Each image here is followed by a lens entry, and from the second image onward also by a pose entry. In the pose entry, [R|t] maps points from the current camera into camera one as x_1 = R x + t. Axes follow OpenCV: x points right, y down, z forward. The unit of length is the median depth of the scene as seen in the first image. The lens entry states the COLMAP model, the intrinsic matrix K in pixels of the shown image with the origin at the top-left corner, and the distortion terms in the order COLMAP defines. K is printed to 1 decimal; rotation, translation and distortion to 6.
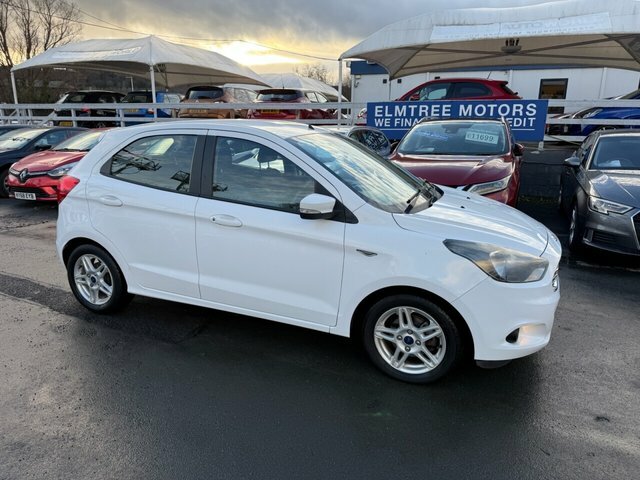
lens RADIAL K [[430.3, 0, 322.5], [0, 430.3, 233.9], [0, 0, 1]] dist [0.034066, -0.035329]
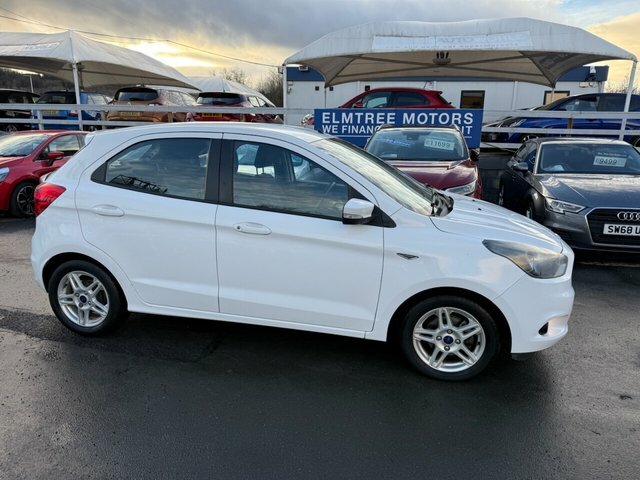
lens RADIAL K [[430.8, 0, 324.9], [0, 430.8, 238.7], [0, 0, 1]] dist [0.037654, -0.041335]
pose [[0.983743, -0.032337, 0.176647, -0.099463], [0.033035, 0.999454, -0.001014, -0.000962], [-0.176518, 0.006833, 0.984274, 0.014172]]
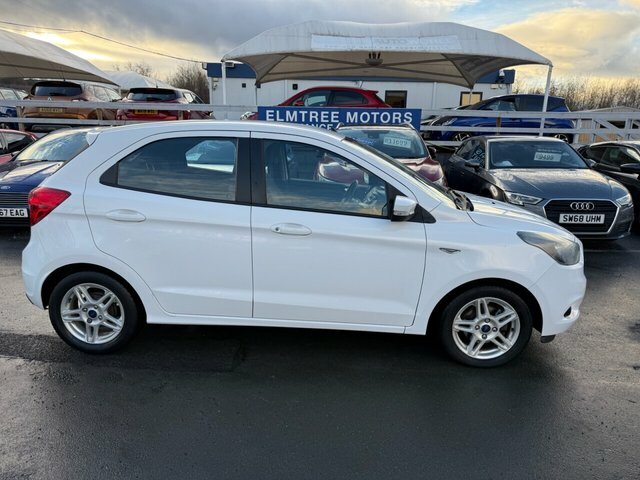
lens RADIAL K [[430.2, 0, 315.9], [0, 430.2, 238.2], [0, 0, 1]] dist [0.053546, -0.063444]
pose [[0.940096, -0.071801, 0.333262, -0.205242], [0.072538, 0.997313, 0.010248, -0.007499], [-0.333102, 0.014540, 0.942779, 0.045117]]
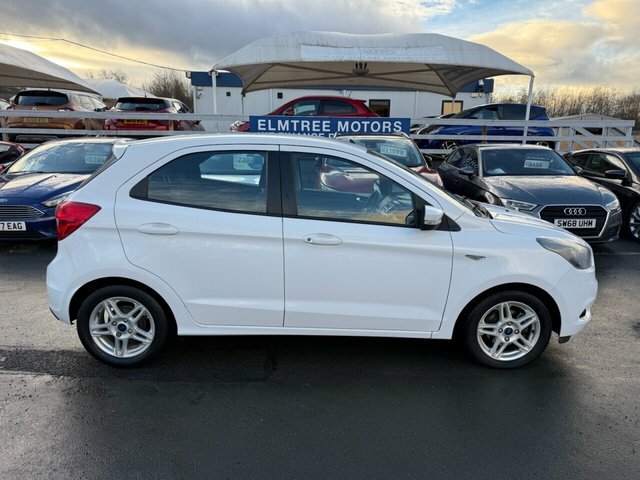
lens RADIAL K [[429.3, 0, 320.0], [0, 429.3, 240.0], [0, 0, 1]] dist [0.062915, -0.076590]
pose [[0.920410, -0.083584, 0.381914, -0.250974], [0.089646, 0.995972, 0.001928, -0.013728], [-0.380537, 0.032462, 0.924196, 0.051352]]
